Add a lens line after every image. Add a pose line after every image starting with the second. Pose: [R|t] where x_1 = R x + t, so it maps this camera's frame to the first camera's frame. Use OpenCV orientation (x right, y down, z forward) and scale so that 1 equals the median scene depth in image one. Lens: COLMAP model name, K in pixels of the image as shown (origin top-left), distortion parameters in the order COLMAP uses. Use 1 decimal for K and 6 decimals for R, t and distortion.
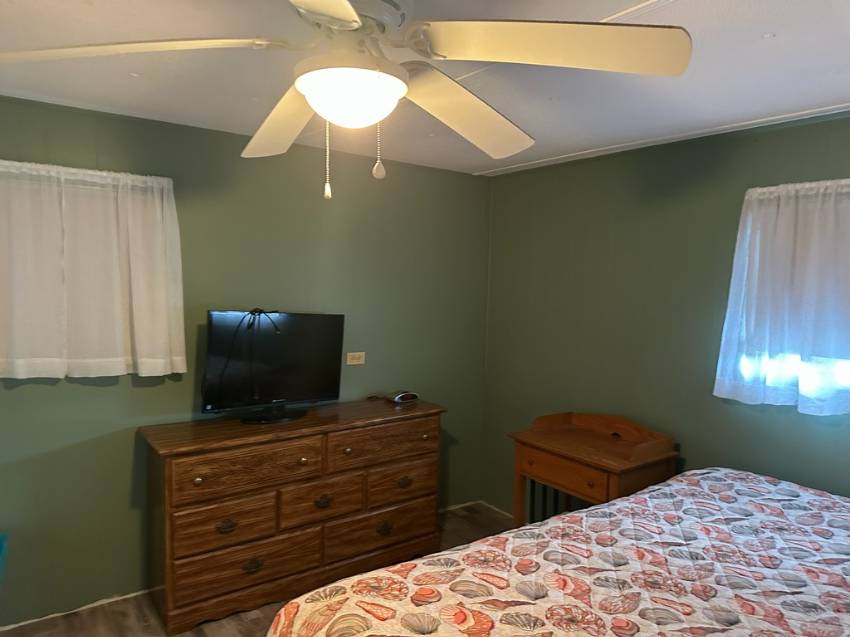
lens RADIAL K [[600.3, 0, 420.7], [0, 600.3, 322.5], [0, 0, 1]] dist [0.003060, -0.002152]
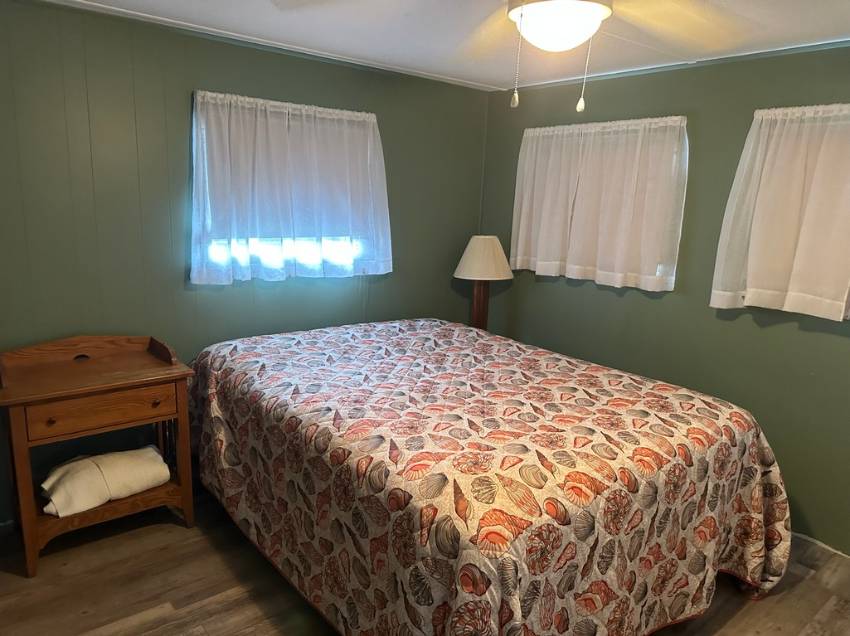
lens RADIAL K [[600.3, 0, 420.7], [0, 600.3, 322.0], [0, 0, 1]] dist [0.003060, -0.002152]
pose [[-0.047545, -0.208614, 0.976842, -0.680582], [0.049433, 0.976258, 0.210895, -0.022919], [-0.997645, 0.058315, -0.036104, 0.716923]]
